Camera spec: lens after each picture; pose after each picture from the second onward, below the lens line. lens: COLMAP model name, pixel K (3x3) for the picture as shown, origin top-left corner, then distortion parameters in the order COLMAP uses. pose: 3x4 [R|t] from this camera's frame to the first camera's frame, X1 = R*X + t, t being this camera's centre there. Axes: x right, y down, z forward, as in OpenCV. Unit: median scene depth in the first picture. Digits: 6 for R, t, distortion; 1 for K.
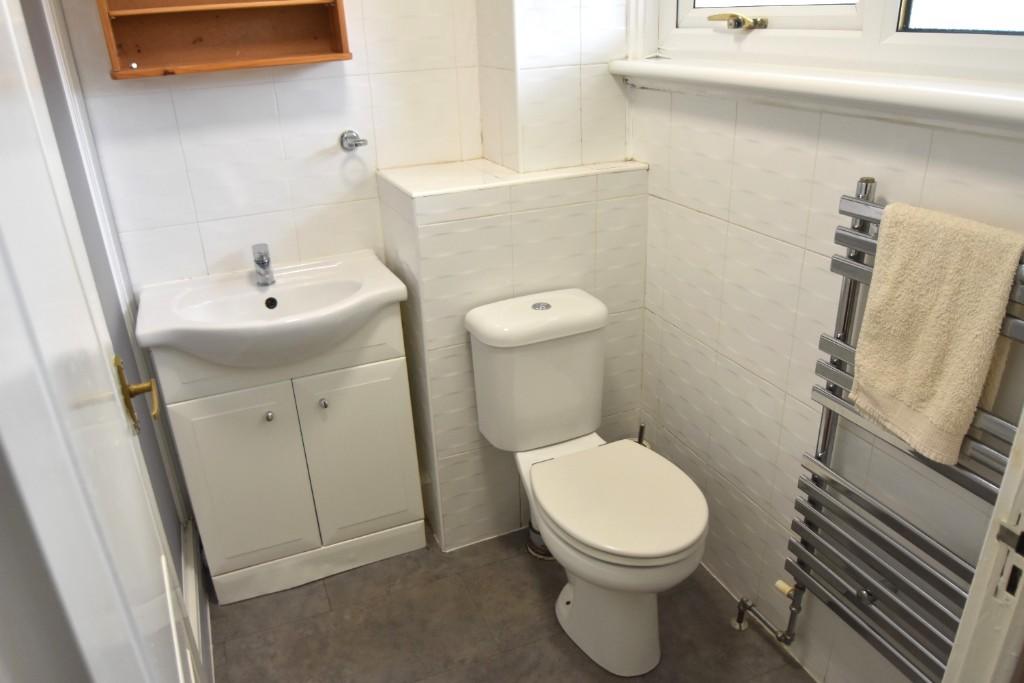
lens RADIAL K [[750.4, 0, 496.7], [0, 750.4, 355.0], [0, 0, 1]] dist [-0.041052, 0.008277]
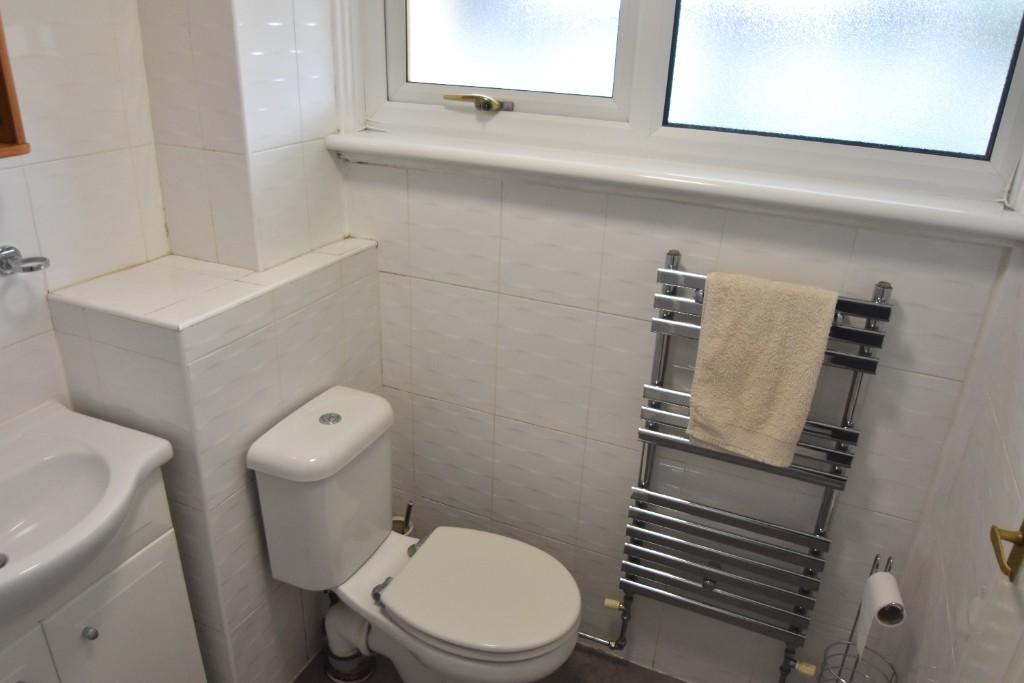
lens RADIAL K [[750.4, 0, 496.7], [0, 750.4, 355.0], [0, 0, 1]] dist [-0.041052, 0.008277]
pose [[0.729034, -0.220676, 0.647929, -0.373553], [0.227032, 0.970976, 0.075251, -0.169571], [-0.645729, 0.092240, 0.757975, 0.217250]]
